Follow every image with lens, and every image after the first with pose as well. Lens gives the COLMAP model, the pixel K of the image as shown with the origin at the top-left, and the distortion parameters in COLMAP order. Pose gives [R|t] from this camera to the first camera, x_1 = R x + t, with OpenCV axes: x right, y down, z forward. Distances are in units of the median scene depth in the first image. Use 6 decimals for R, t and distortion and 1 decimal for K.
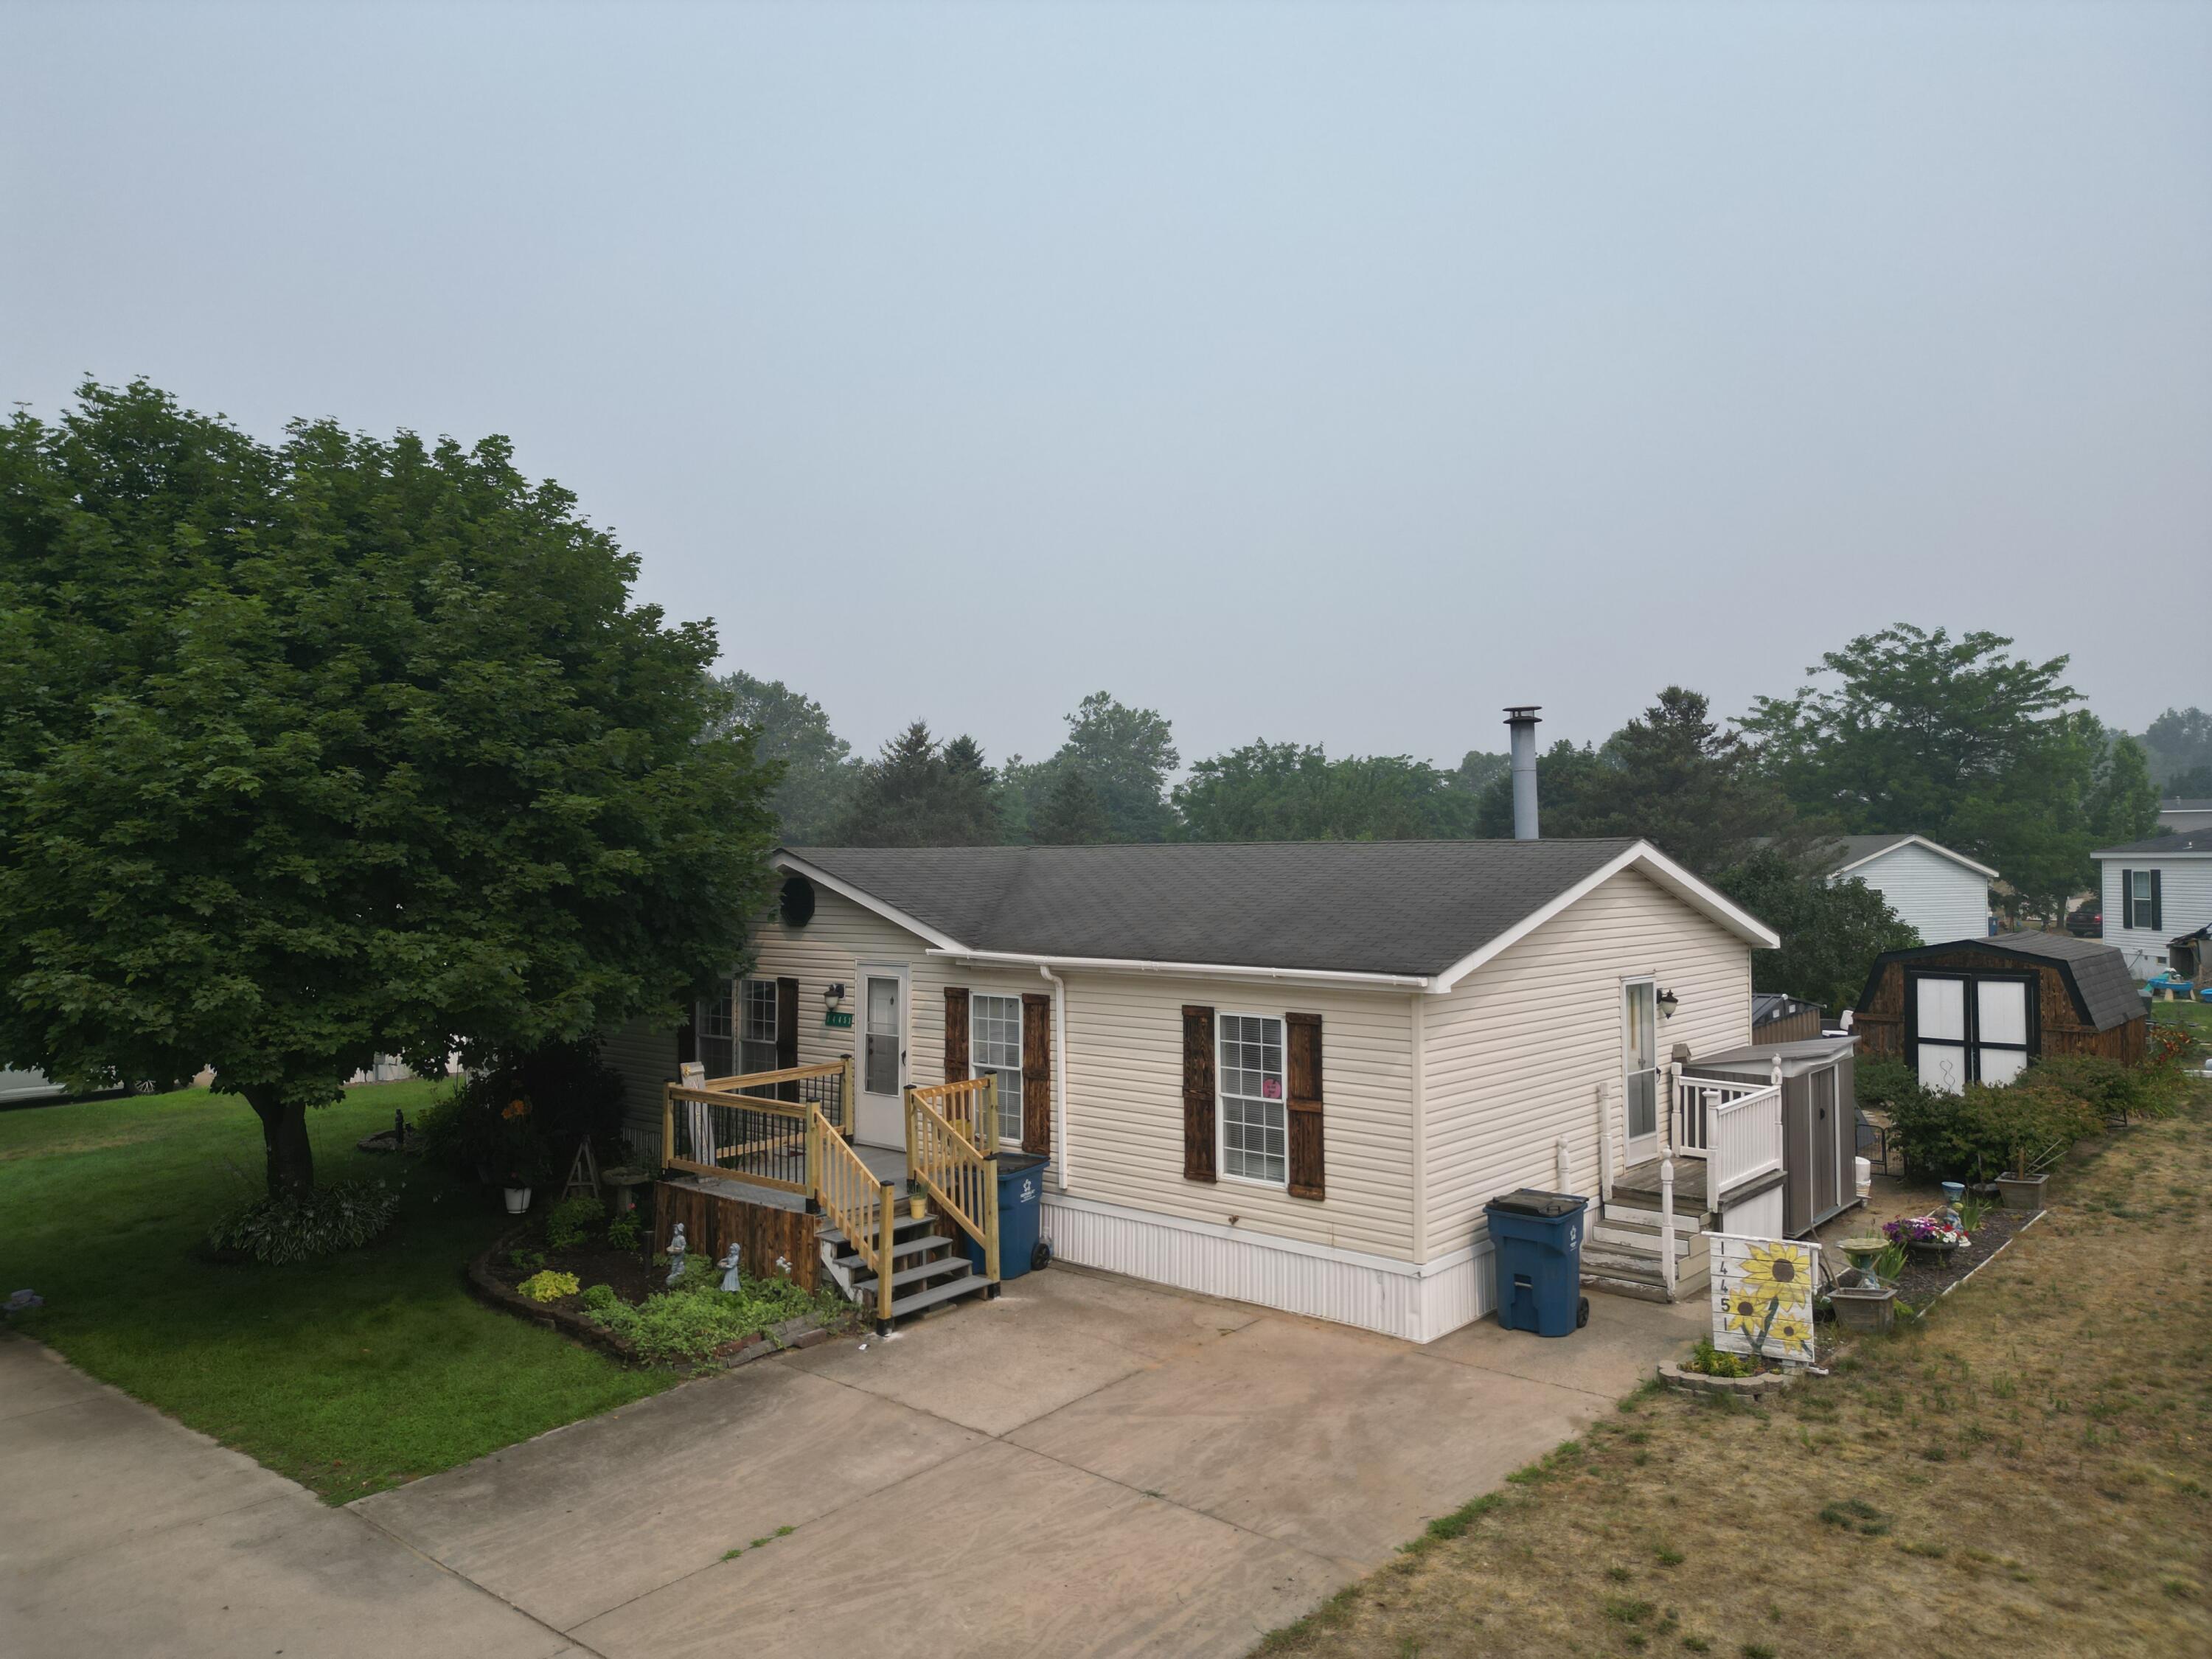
lens RADIAL K [[1532.2, 0, 1106.0], [0, 1532.2, 829.5], [0, 0, 1]] dist [0.066440, -0.059135]
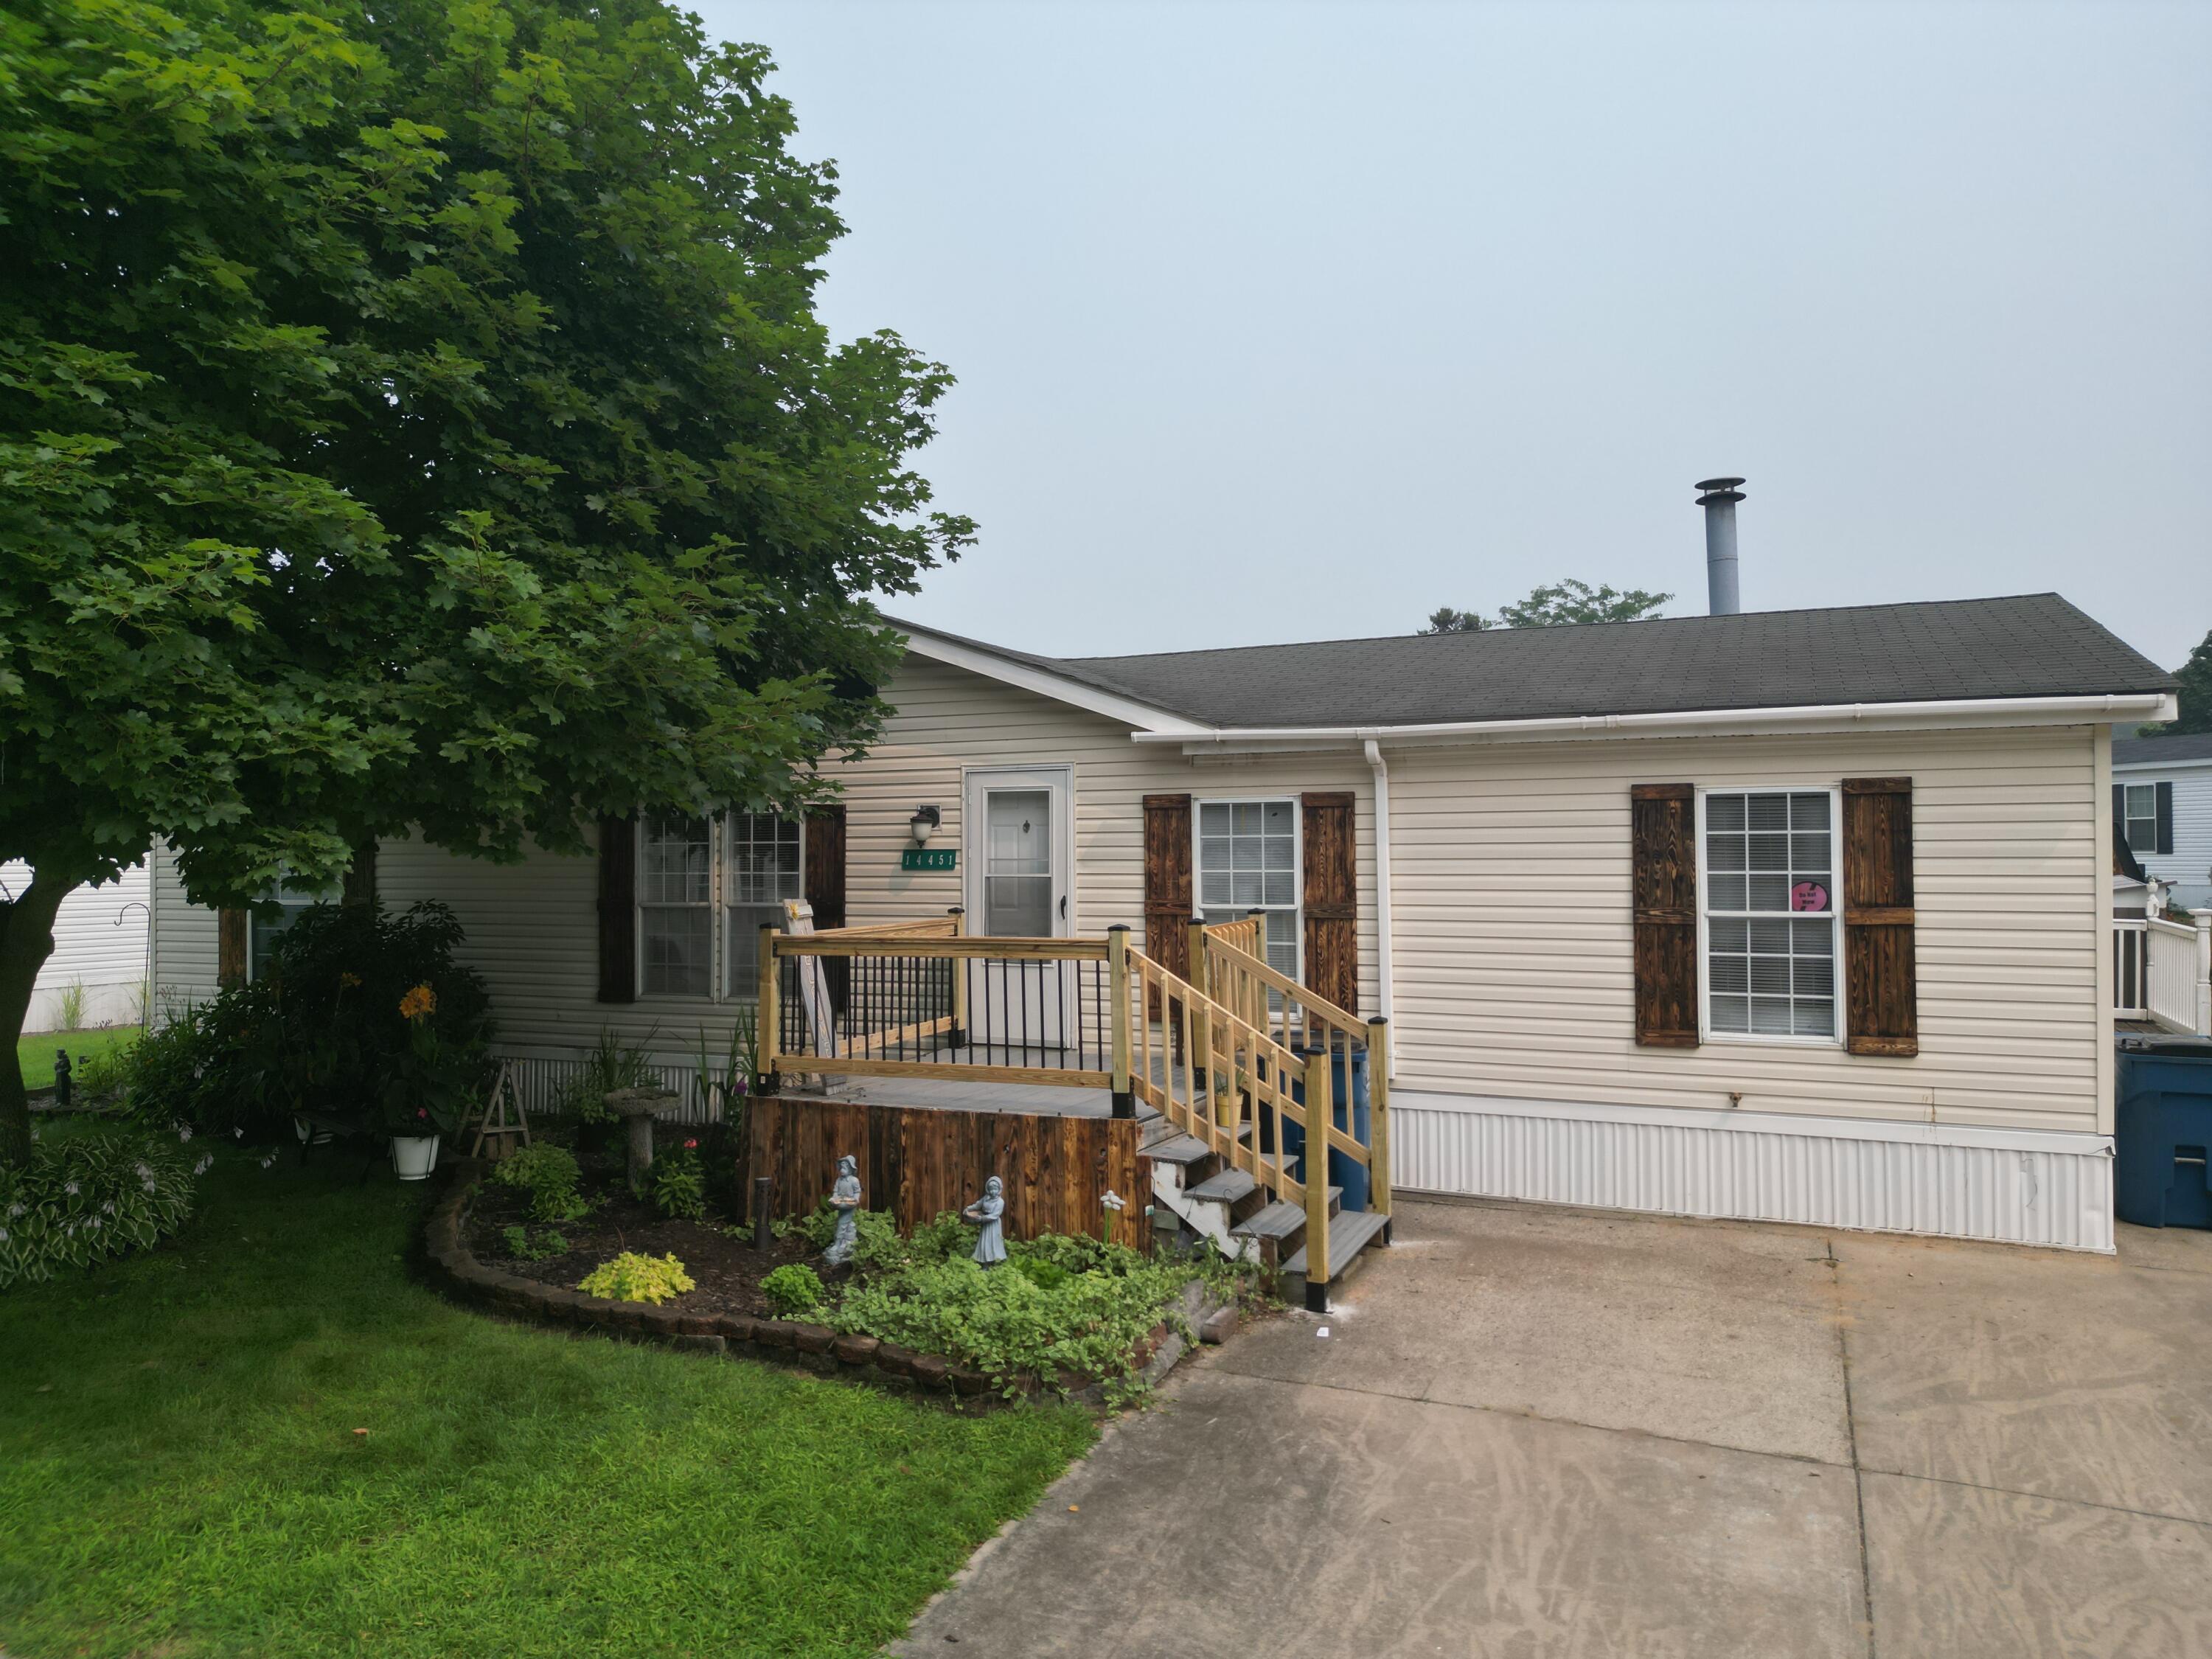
lens RADIAL K [[1532.2, 0, 1106.0], [0, 1532.2, 829.5], [0, 0, 1]] dist [0.066440, -0.059135]
pose [[0.956594, 0.003124, 0.291407, -0.367218], [-0.004689, 0.999978, 0.004672, 0.134556], [-0.291386, -0.005836, 0.956588, 0.438277]]
